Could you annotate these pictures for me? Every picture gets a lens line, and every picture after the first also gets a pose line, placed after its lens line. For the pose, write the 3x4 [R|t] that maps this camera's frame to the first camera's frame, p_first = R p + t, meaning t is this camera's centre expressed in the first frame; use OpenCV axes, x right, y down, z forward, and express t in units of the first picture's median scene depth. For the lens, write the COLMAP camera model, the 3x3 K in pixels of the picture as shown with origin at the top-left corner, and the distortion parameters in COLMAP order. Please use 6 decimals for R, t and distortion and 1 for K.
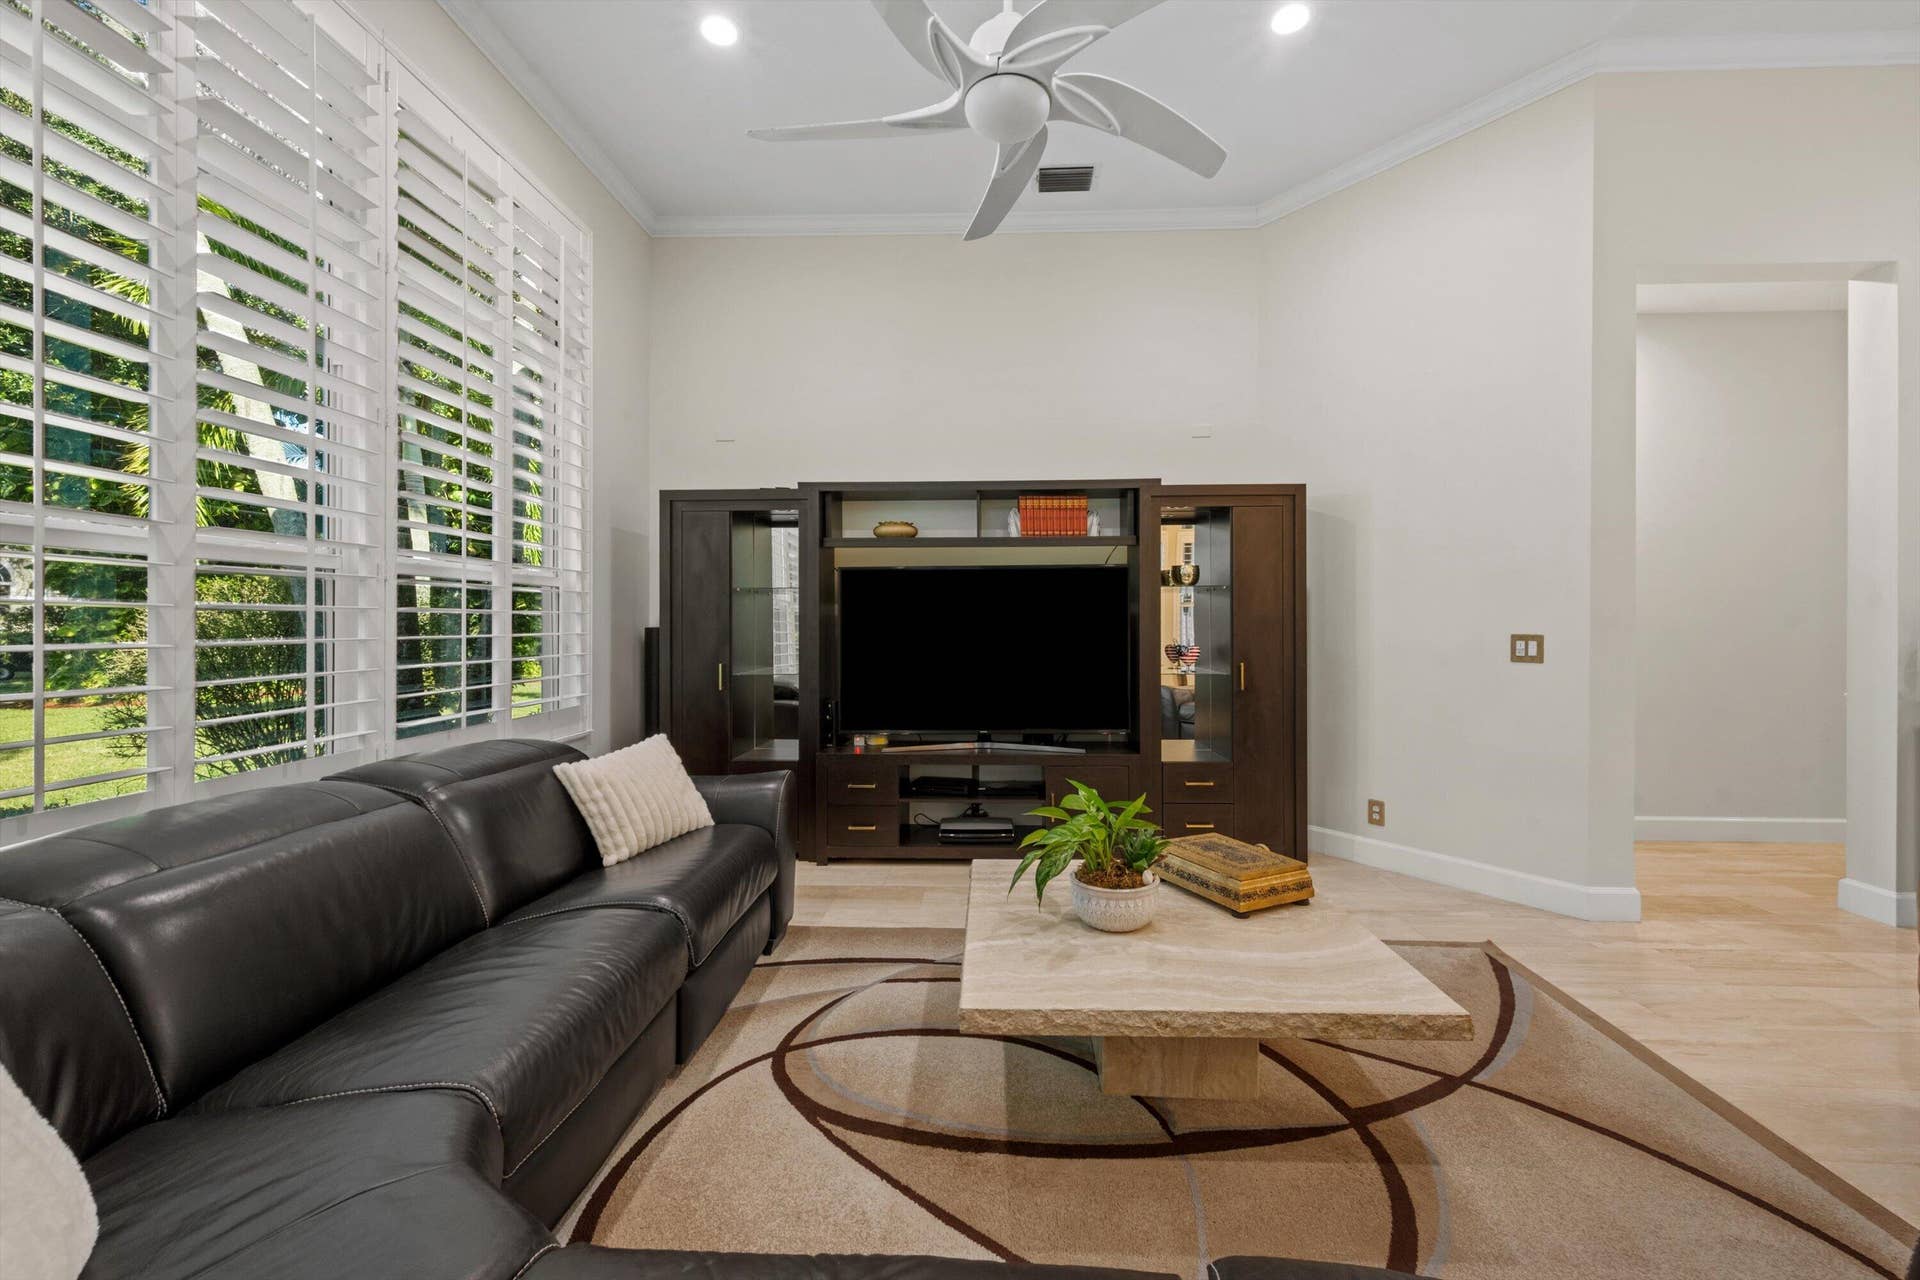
lens RADIAL K [[784.4, 0, 963.1], [0, 784.4, 614.2], [0, 0, 1]] dist [-0.010499, -0.000338]
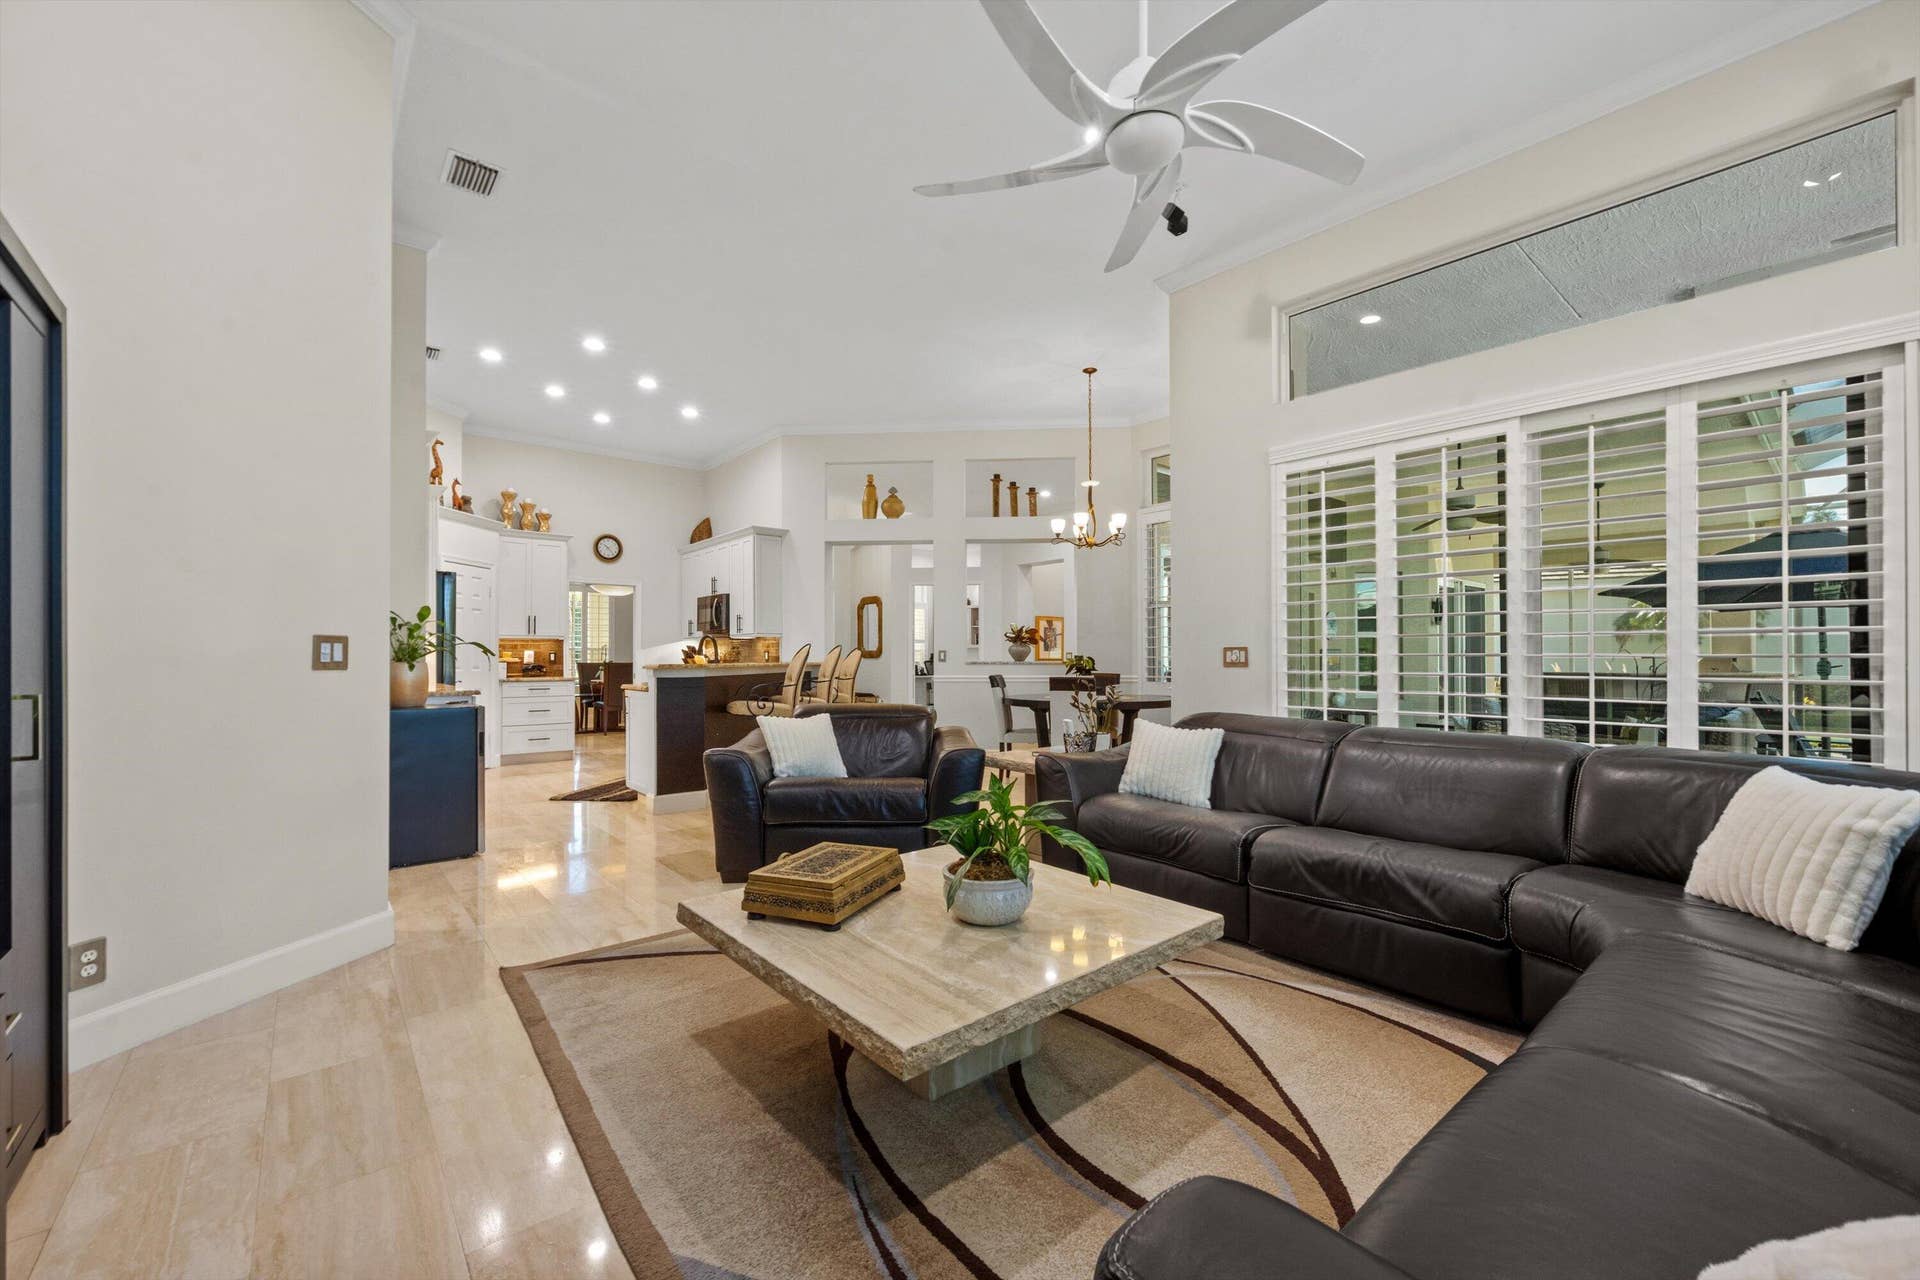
lens RADIAL K [[765.1, 0, 964.5], [0, 765.1, 650.6], [0, 0, 1]] dist [-0.001035, -0.000054]
pose [[-0.694303, 0.002196, 0.719679, -0.454889], [-0.004100, 0.999967, -0.007007, 0.066680], [-0.719671, -0.007815, -0.694271, 1.623865]]
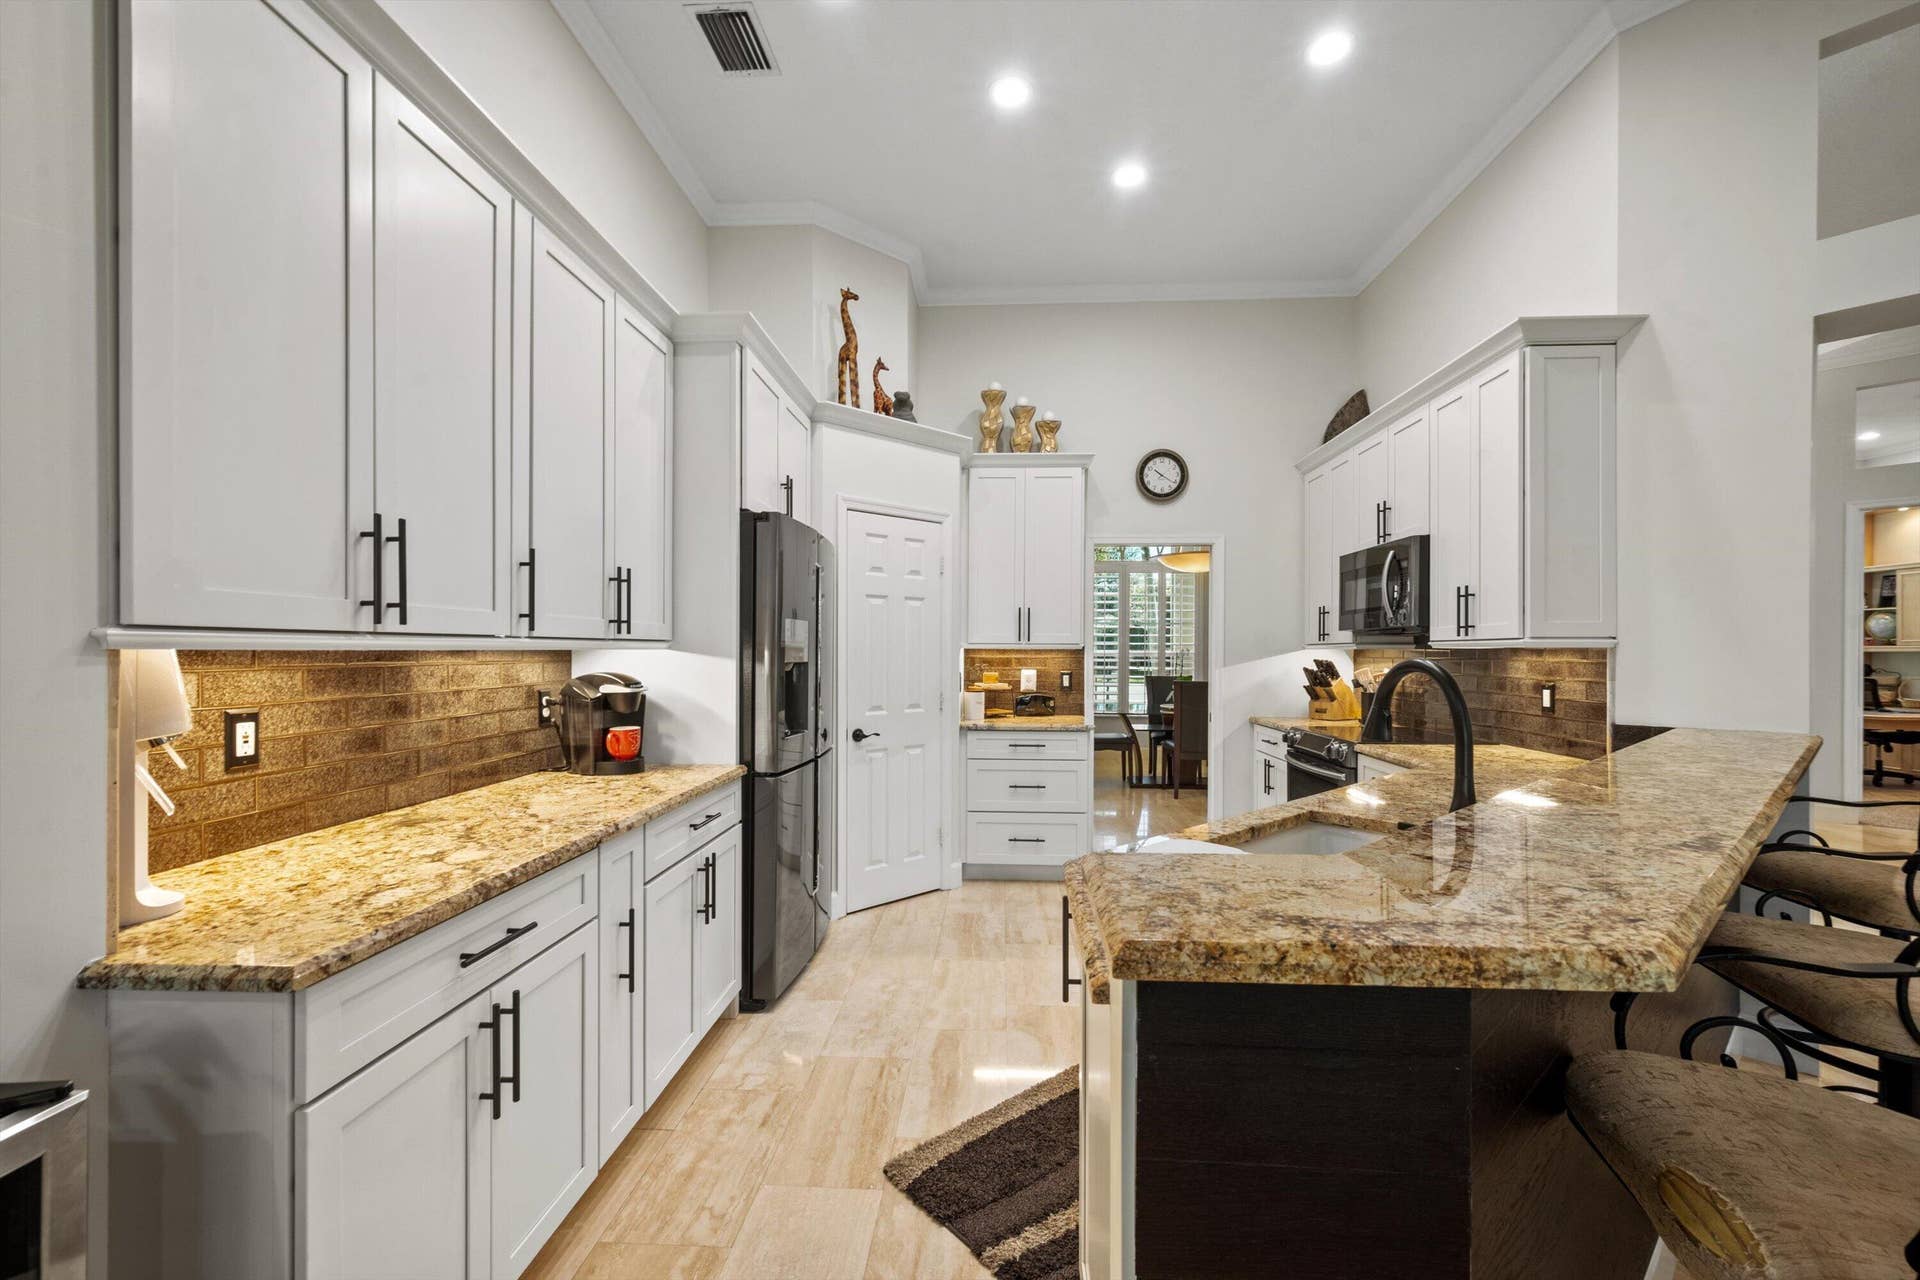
lens RADIAL K [[786.9, 0, 955.2], [0, 786.9, 653.8], [0, 0, 1]] dist [-0.000576, 0.000371]
pose [[0.000590, -0.011270, 0.999936, 1.538770], [-0.006243, 0.999917, 0.011274, -0.016649], [-0.999980, -0.006250, 0.000519, 0.756902]]
